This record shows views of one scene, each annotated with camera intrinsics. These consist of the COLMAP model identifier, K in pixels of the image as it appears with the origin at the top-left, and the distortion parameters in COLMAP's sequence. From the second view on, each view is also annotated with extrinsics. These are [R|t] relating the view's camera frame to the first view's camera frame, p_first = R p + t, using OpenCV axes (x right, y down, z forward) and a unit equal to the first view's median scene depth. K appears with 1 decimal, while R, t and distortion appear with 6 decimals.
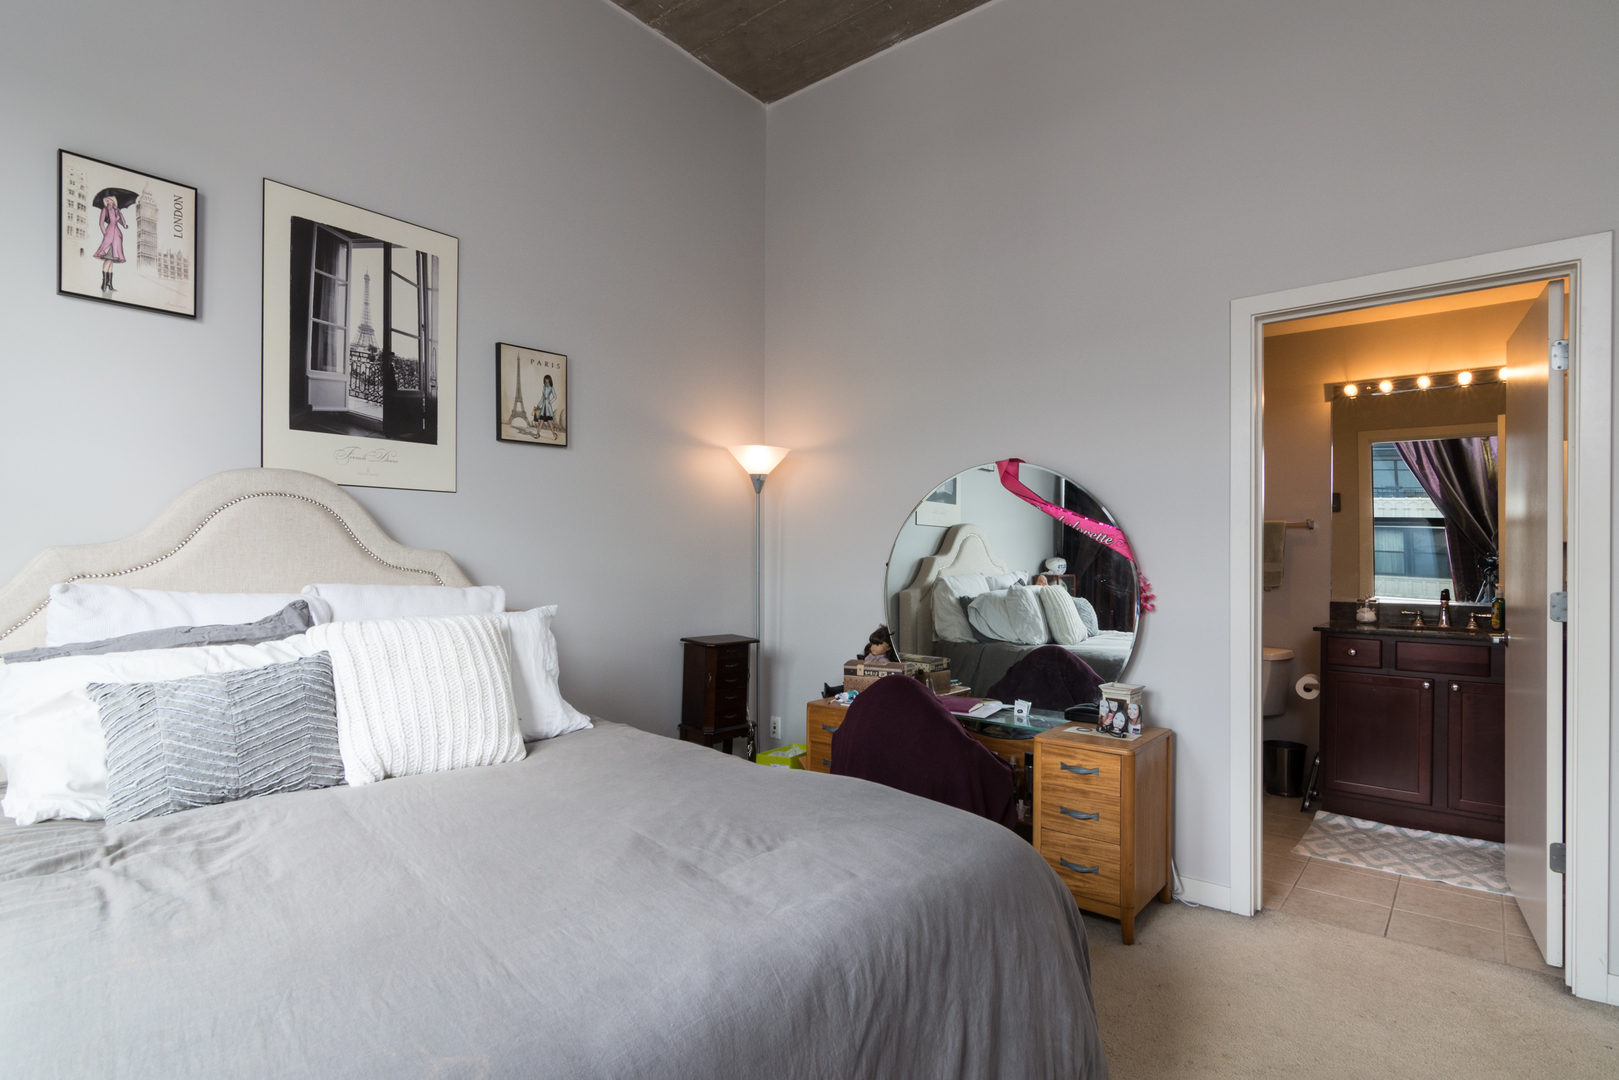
lens RADIAL K [[812.3, 0, 807.7], [0, 812.3, 548.3], [0, 0, 1]] dist [-0.002714, 0.000788]
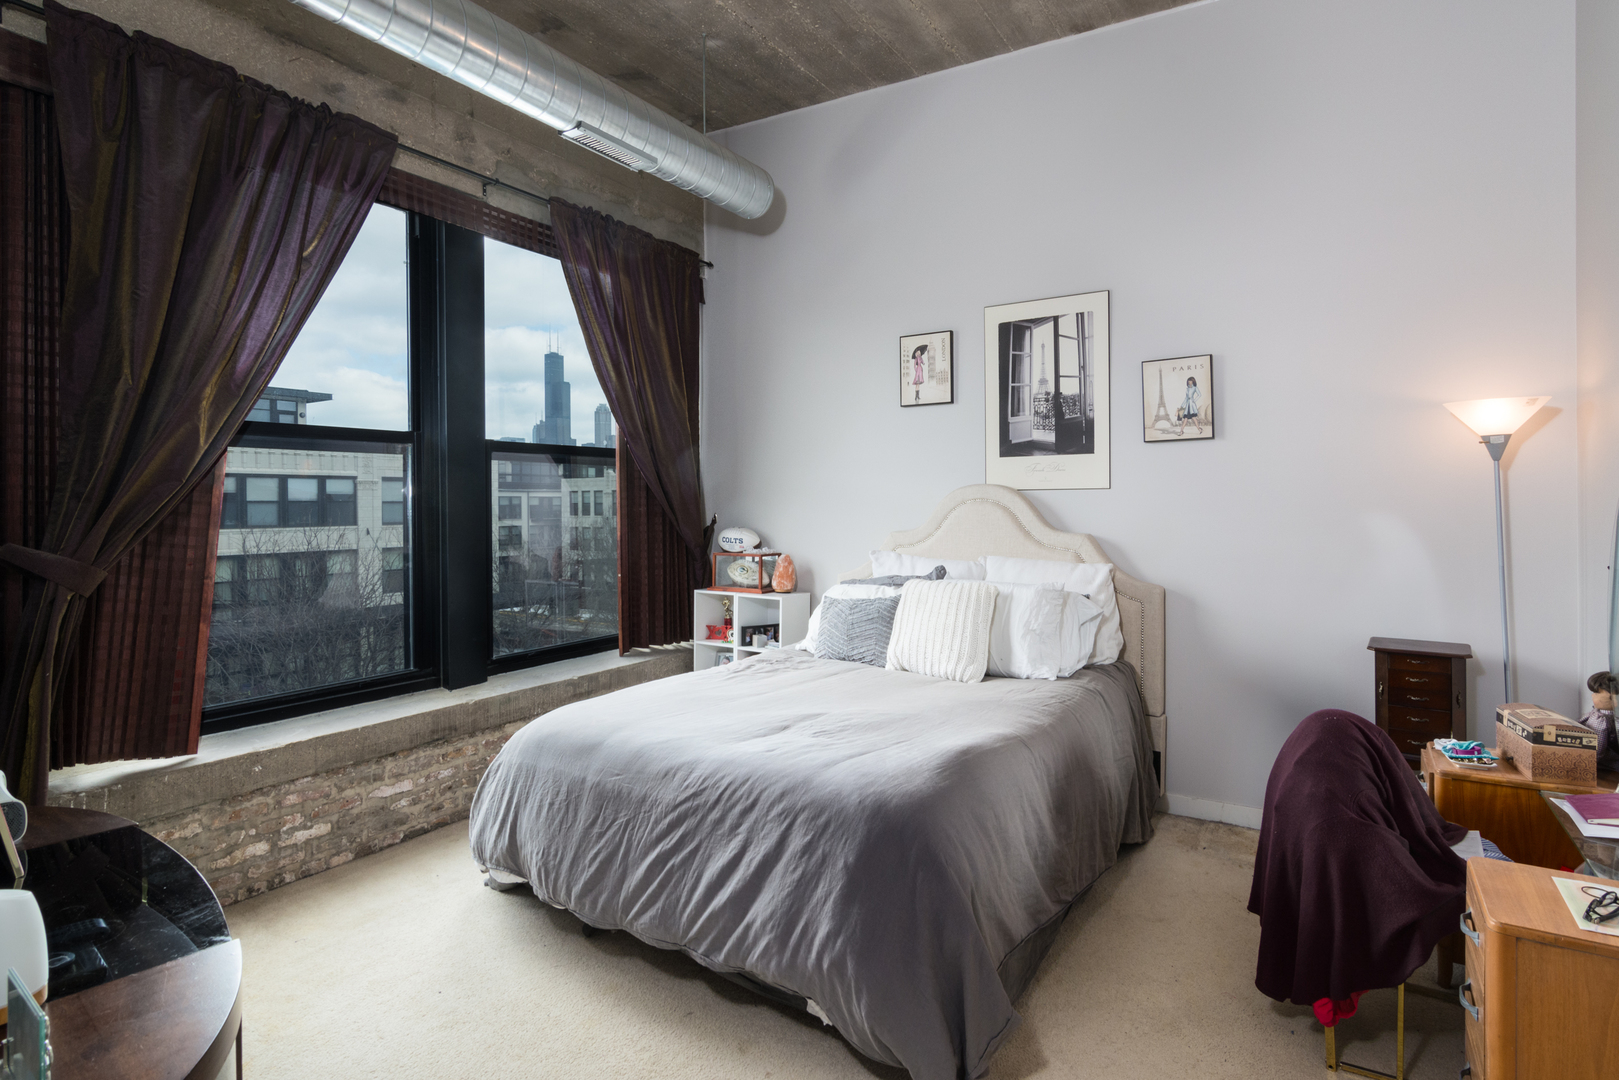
lens RADIAL K [[807.4, 0, 855.4], [0, 807.4, 503.9], [0, 0, 1]] dist [-0.002100, -0.000056]
pose [[0.161661, -0.006337, -0.986826, 0.840039], [0.016681, 0.999854, -0.003688, -0.051186], [0.986705, -0.015865, 0.161744, 0.436079]]
